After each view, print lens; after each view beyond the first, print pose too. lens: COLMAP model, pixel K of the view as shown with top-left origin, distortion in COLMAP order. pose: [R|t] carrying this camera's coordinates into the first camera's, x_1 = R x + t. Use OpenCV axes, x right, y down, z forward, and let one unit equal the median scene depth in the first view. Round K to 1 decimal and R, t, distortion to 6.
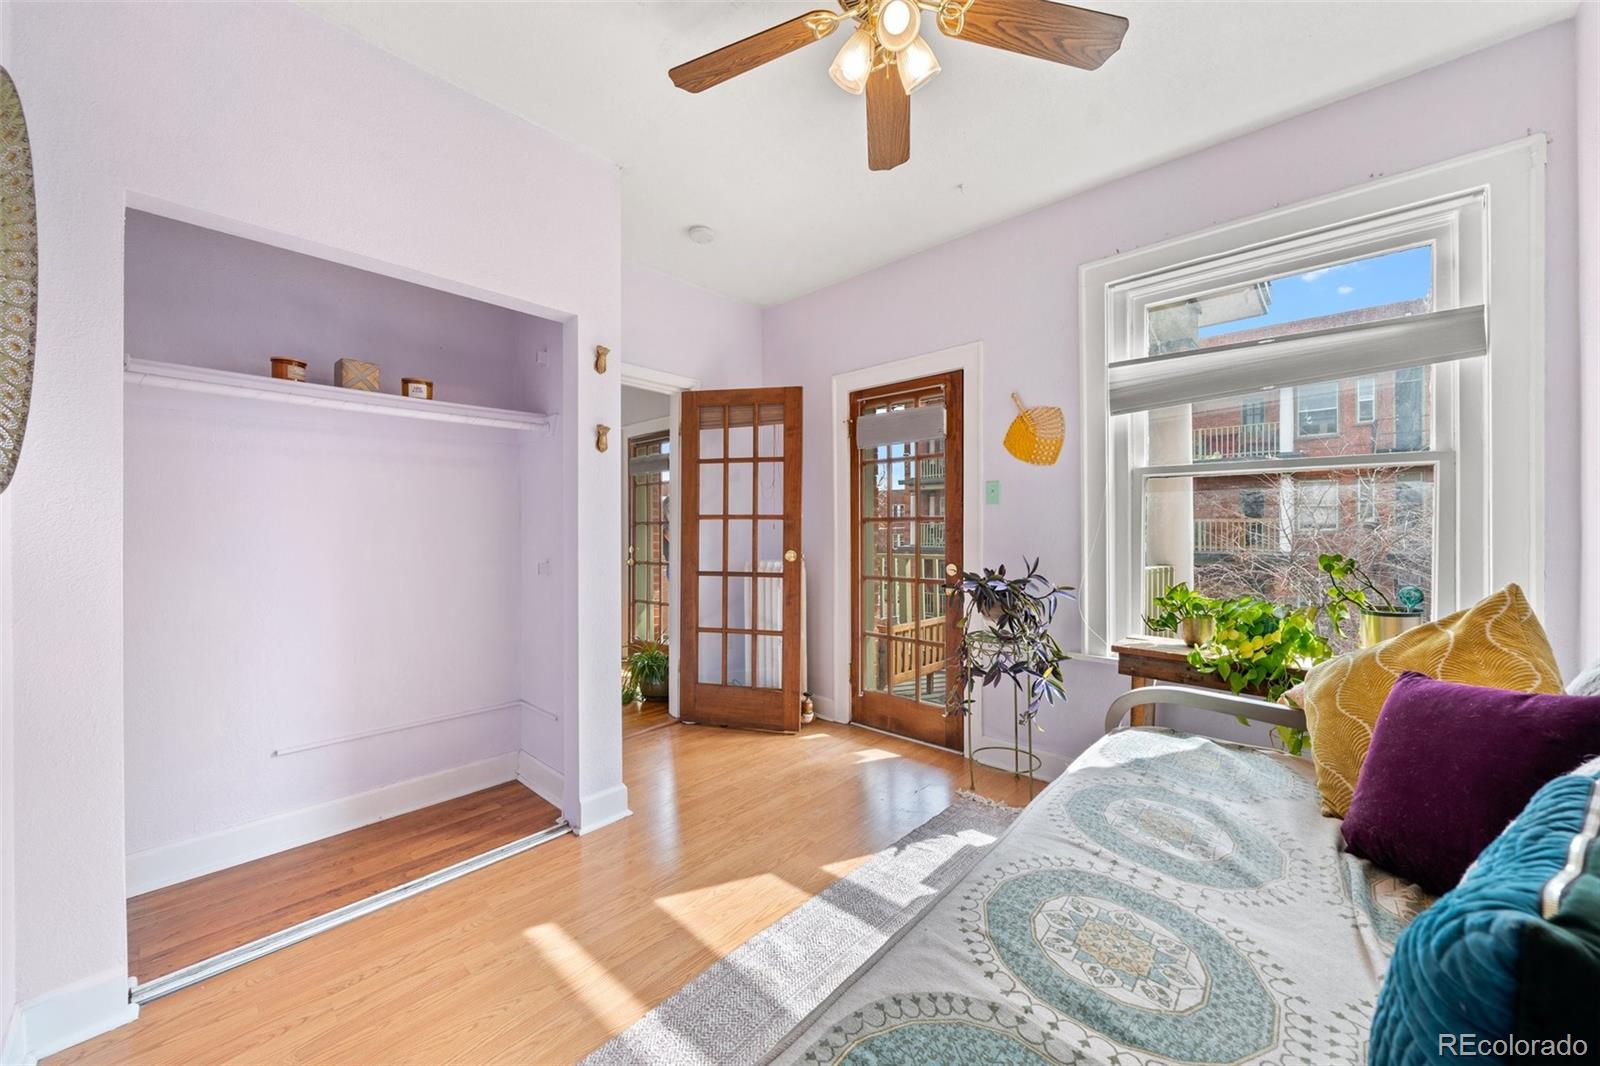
lens RADIAL K [[593.8, 0, 794.3], [0, 593.8, 533.8], [0, 0, 1]] dist [-0.002027, -0.000165]
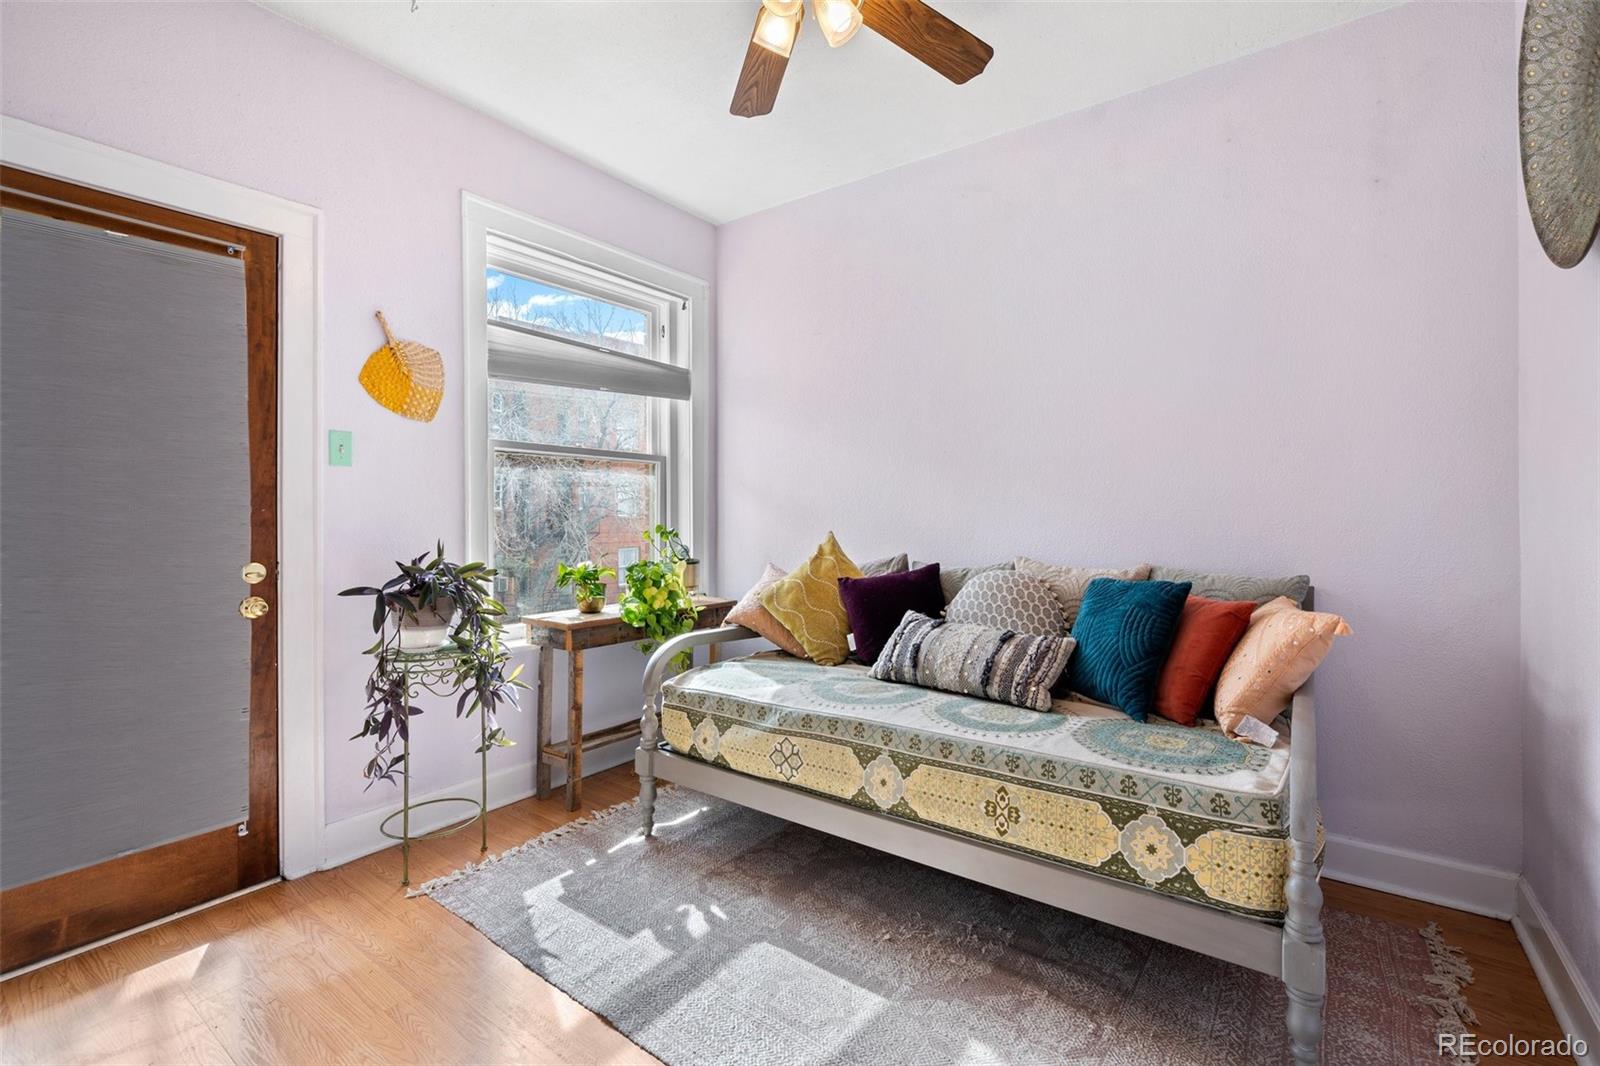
lens RADIAL K [[724.7, 0, 793.6], [0, 724.7, 516.6], [0, 0, 1]] dist [-0.002761, 0.002559]
pose [[-0.131172, -0.000593, 0.991359, -0.596316], [0.010514, 0.999943, 0.001989, 0.011840], [-0.991304, 0.010684, -0.131159, 0.679677]]
